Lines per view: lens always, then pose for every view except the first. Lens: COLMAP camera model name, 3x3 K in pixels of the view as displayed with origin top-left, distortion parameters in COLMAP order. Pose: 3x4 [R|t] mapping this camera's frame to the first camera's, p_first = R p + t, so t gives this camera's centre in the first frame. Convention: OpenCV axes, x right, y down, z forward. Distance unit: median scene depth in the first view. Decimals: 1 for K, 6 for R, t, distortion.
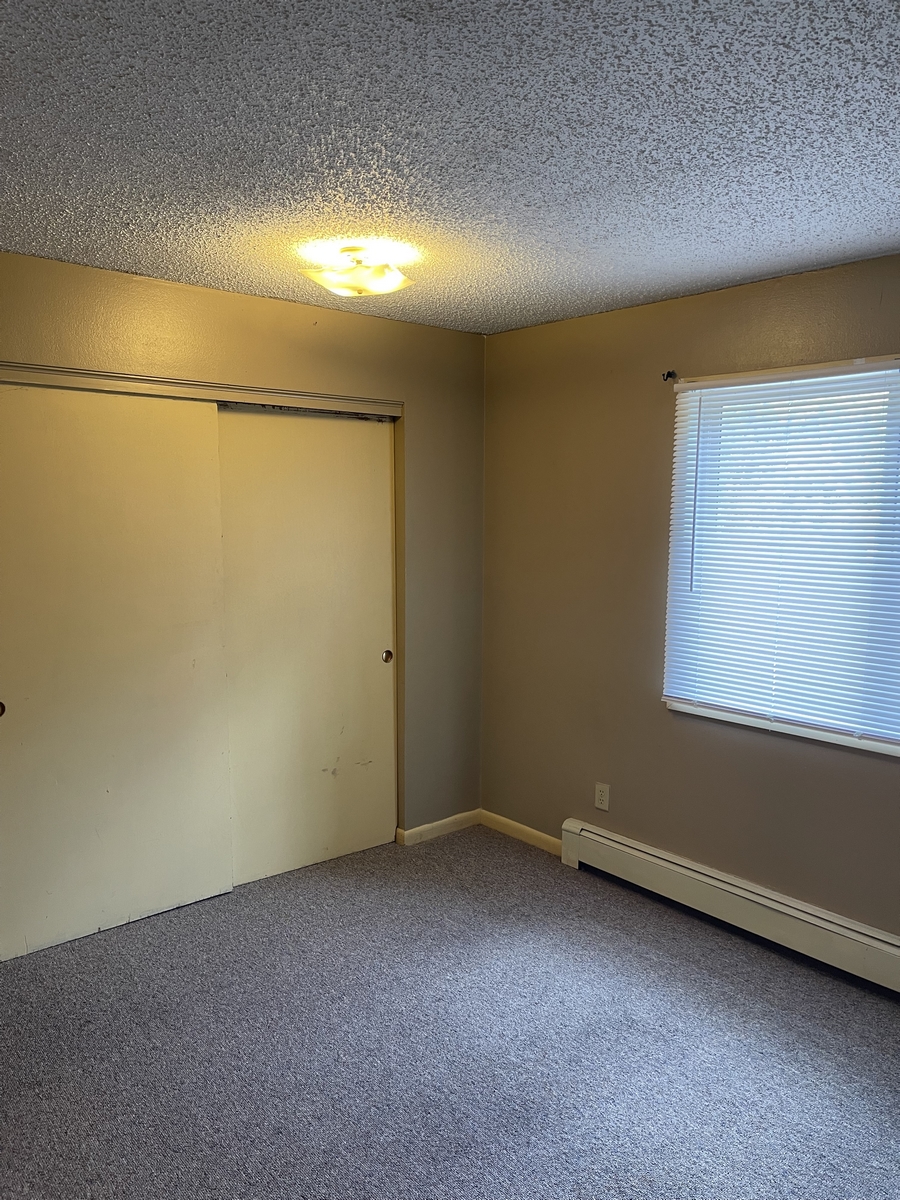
lens RADIAL K [[893.6, 0, 449.8], [0, 893.6, 602.8], [0, 0, 1]] dist [0.000217, -0.002326]
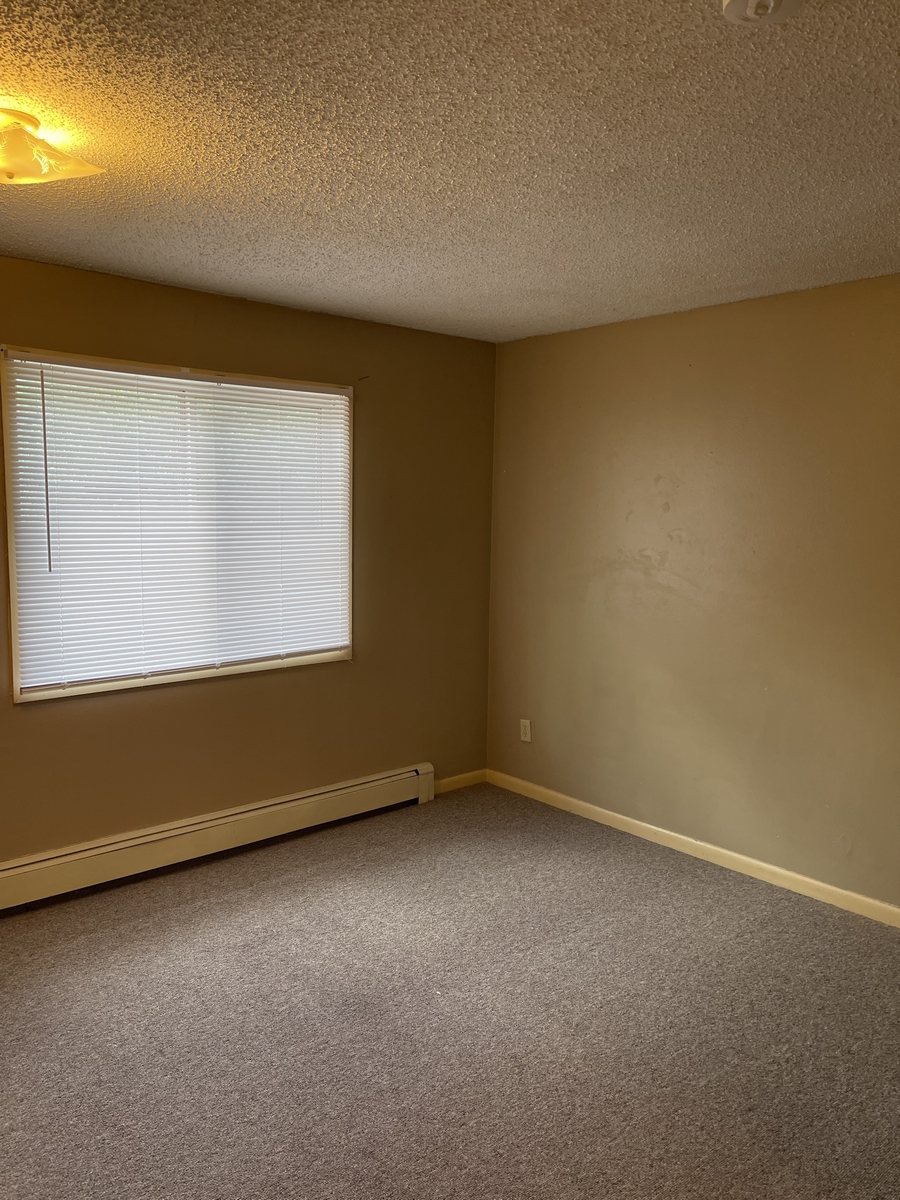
lens RADIAL K [[893.6, 0, 452.2], [0, 893.6, 597.9], [0, 0, 1]] dist [0.000217, -0.002326]
pose [[-0.019375, -0.113878, 0.993306, -0.739168], [0.094695, 0.988817, 0.115211, -0.058206], [-0.995318, 0.096294, -0.008375, 0.606358]]
